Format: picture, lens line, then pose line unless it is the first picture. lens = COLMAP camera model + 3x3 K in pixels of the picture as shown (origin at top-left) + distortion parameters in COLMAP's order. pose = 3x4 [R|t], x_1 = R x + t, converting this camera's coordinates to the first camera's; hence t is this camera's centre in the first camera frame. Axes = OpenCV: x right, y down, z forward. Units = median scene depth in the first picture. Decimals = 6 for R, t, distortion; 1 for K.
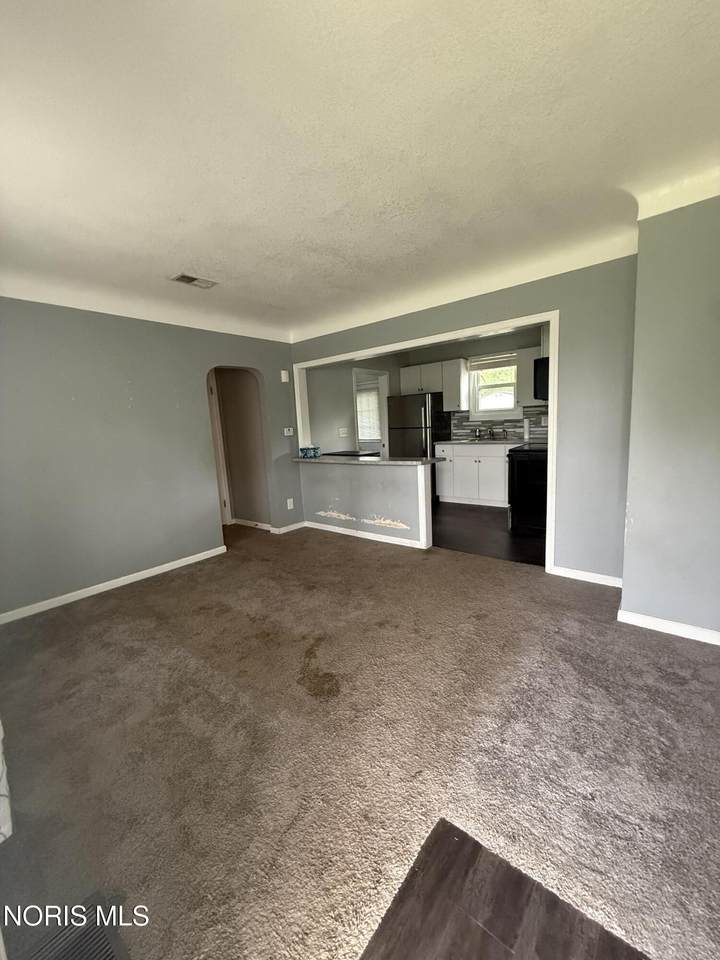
lens RADIAL K [[382.7, 0, 358.1], [0, 382.7, 480.2], [0, 0, 1]] dist [-0.001427, -0.000163]
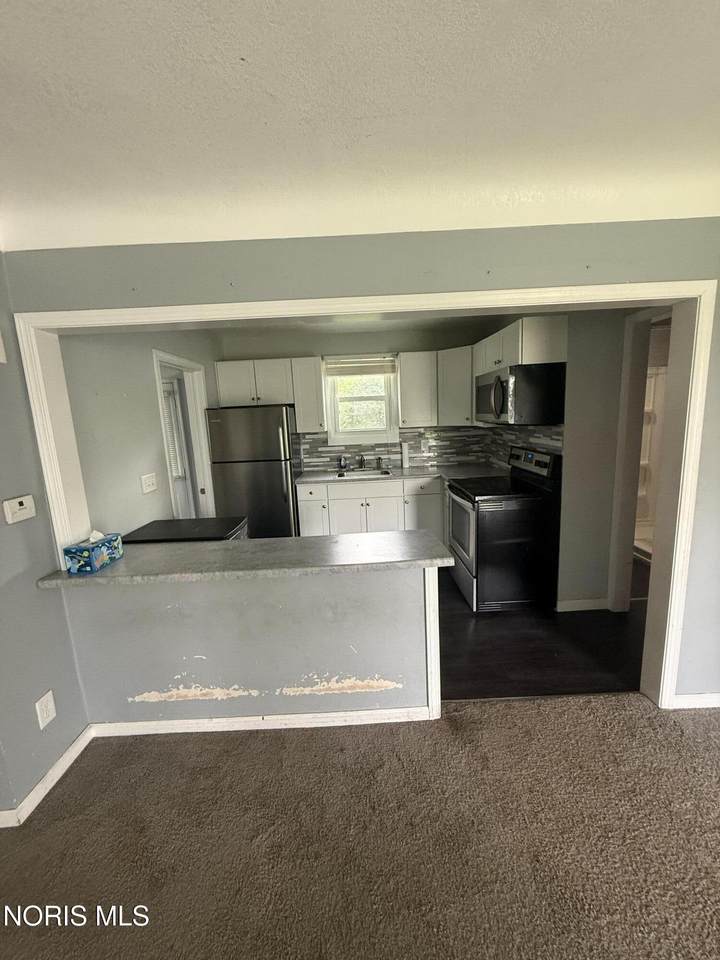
lens RADIAL K [[382.7, 0, 362.3], [0, 382.7, 479.5], [0, 0, 1]] dist [-0.001427, -0.000163]
pose [[0.766345, -0.089862, 0.636113, -0.132298], [0.105977, 0.994286, 0.012785, -0.102163], [-0.633627, 0.057616, 0.771490, 0.445217]]
